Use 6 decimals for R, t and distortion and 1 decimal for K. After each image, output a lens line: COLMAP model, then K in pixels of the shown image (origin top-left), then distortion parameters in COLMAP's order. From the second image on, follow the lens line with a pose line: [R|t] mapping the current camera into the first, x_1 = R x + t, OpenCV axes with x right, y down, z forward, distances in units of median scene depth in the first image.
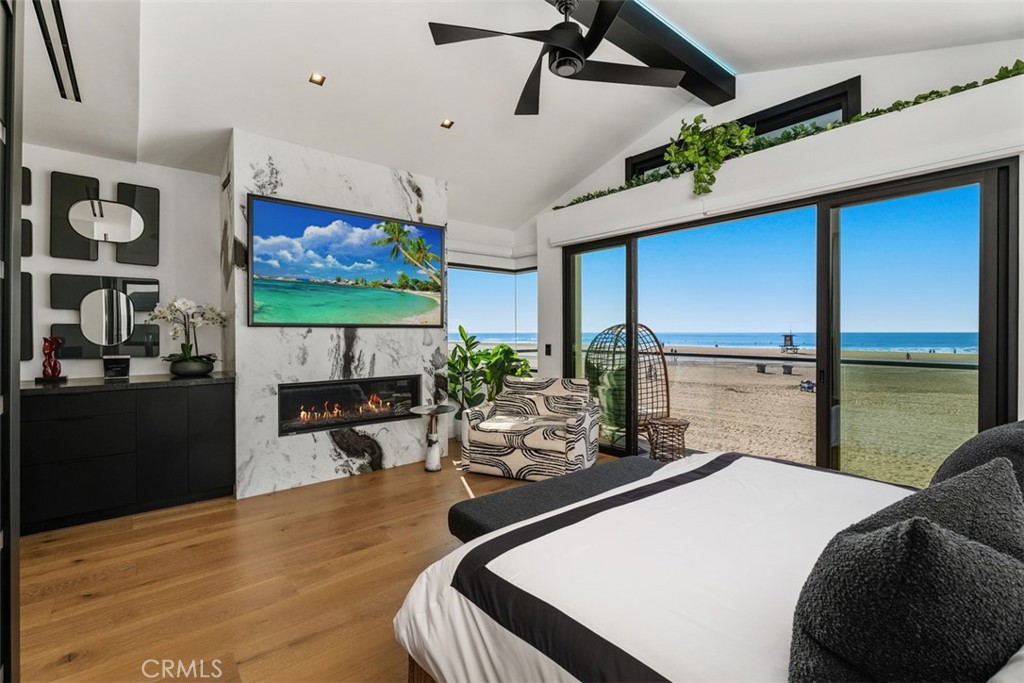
lens RADIAL K [[458.8, 0, 506.2], [0, 458.8, 333.6], [0, 0, 1]] dist [0.000714, 0.000143]
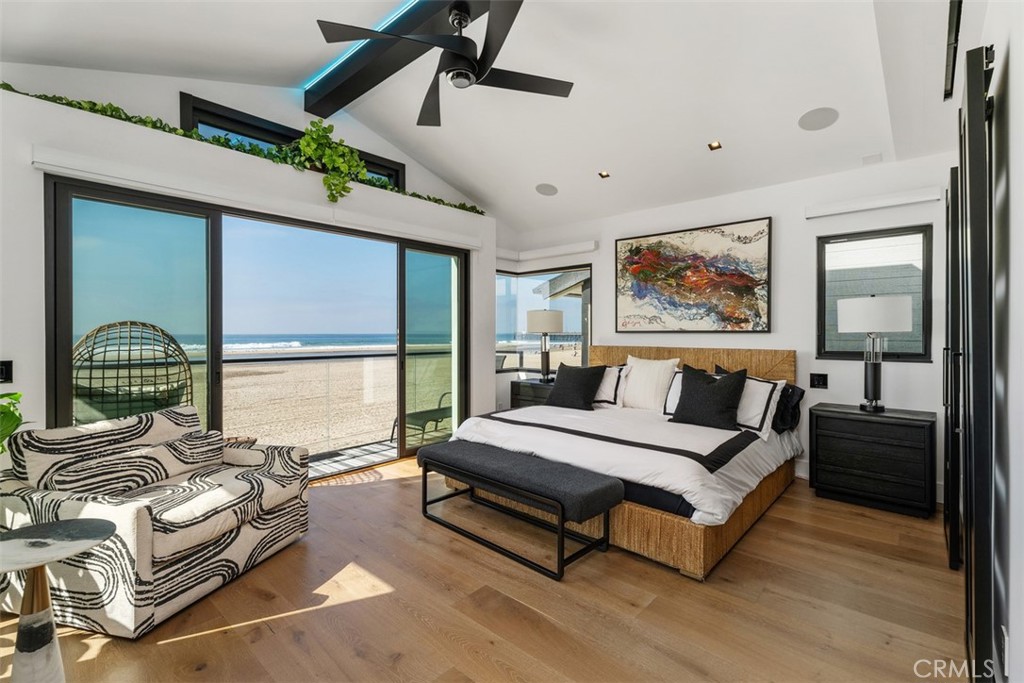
lens RADIAL K [[458.8, 0, 506.2], [0, 458.8, 333.6], [0, 0, 1]] dist [0.000714, 0.000143]
pose [[-0.146924, 0.003151, 0.989143, -0.552270], [0.008940, 0.999958, -0.001858, 0.000365], [-0.989107, 0.008570, -0.146946, 0.643960]]
